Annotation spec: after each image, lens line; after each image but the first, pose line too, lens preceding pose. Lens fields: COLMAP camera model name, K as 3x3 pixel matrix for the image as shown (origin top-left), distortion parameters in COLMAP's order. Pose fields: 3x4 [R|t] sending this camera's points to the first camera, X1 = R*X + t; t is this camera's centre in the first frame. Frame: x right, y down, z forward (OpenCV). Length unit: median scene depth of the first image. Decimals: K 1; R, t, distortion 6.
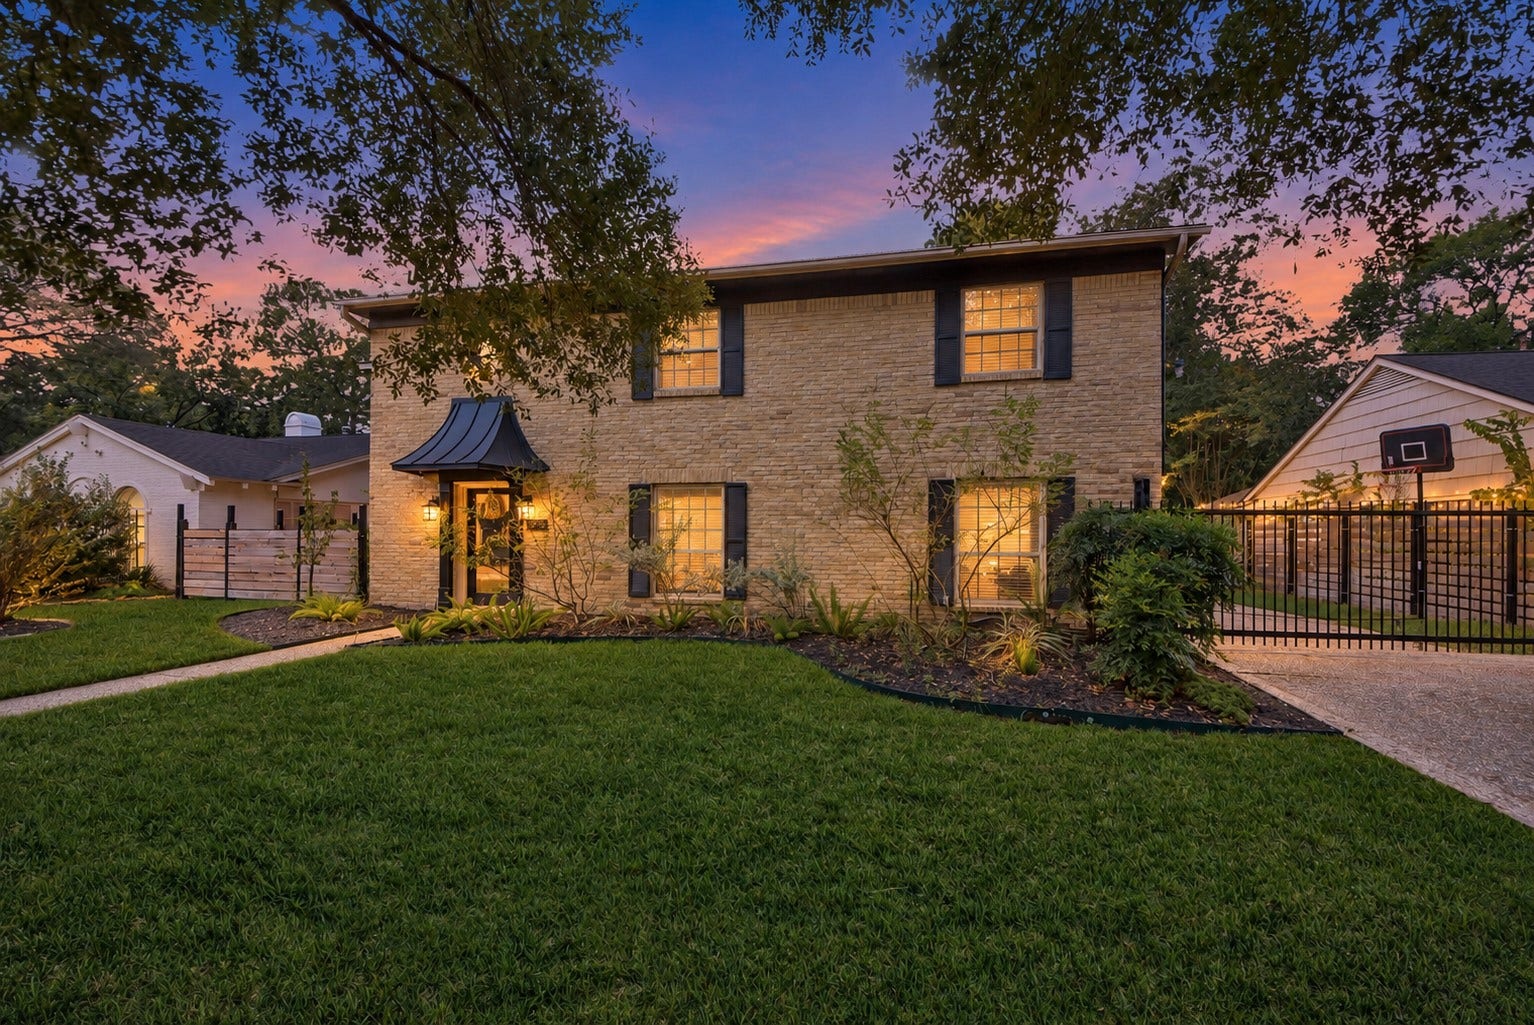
lens RADIAL K [[721.2, 0, 767.0], [0, 721.2, 512.5], [0, 0, 1]] dist [0.001423, -0.000209]
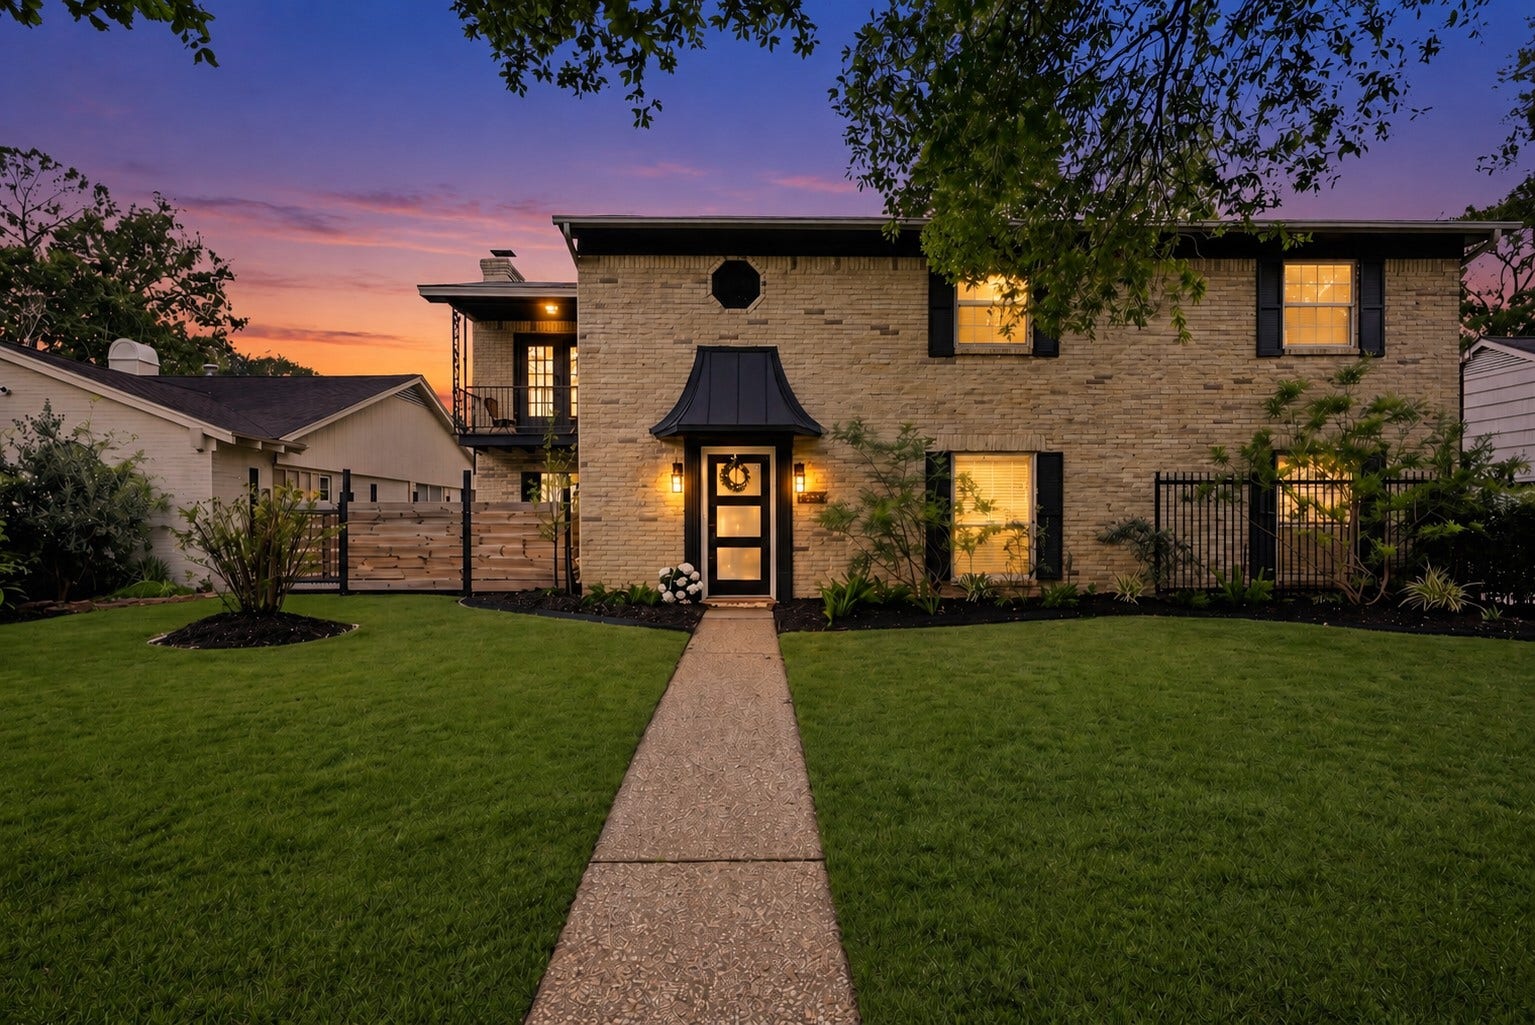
lens RADIAL K [[721.6, 0, 767.5], [0, 721.6, 512.5], [0, 0, 1]] dist [0.001423, -0.000209]
pose [[0.962299, -0.009466, 0.271830, -0.603128], [-0.003314, 0.998912, 0.046515, -0.005256], [-0.271975, -0.045662, 0.961220, 0.196338]]
